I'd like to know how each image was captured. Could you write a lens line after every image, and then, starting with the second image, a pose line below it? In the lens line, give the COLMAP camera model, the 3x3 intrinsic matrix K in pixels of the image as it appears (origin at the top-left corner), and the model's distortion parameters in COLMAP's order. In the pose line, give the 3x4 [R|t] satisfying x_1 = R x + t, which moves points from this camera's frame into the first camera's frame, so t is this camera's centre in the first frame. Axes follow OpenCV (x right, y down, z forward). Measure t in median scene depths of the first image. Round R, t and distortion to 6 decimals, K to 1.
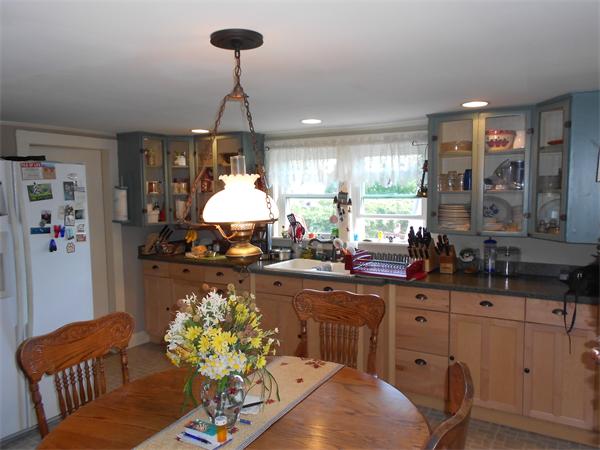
lens RADIAL K [[470.9, 0, 300.0], [0, 470.9, 225.0], [0, 0, 1]] dist [0.005581, -0.001510]
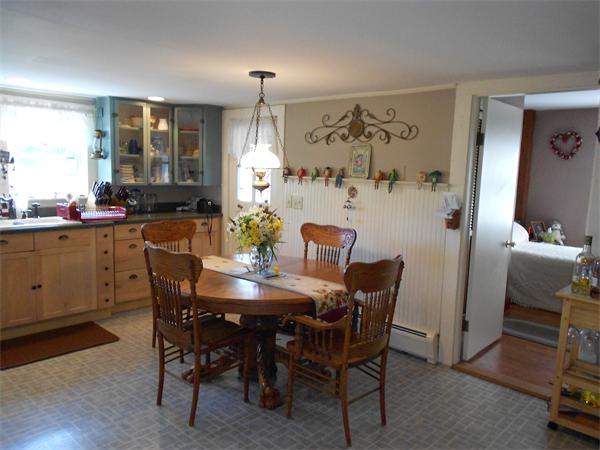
lens RADIAL K [[470.9, 0, 300.0], [0, 470.9, 225.0], [0, 0, 1]] dist [0.005581, -0.001510]
pose [[0.234106, -0.102441, 0.966799, -0.935575], [0.042957, 0.994552, 0.094980, 0.024912], [-0.971262, 0.019295, 0.237231, 0.173203]]
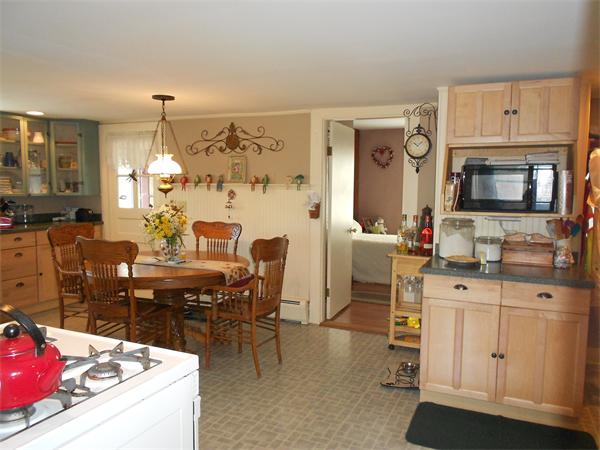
lens RADIAL K [[470.9, 0, 300.0], [0, 470.9, 225.0], [0, 0, 1]] dist [0.005581, -0.001510]
pose [[-0.103764, -0.075952, 0.991698, -1.195377], [0.071251, 0.993951, 0.083580, 0.047364], [-0.992047, 0.079332, -0.097724, 0.265326]]
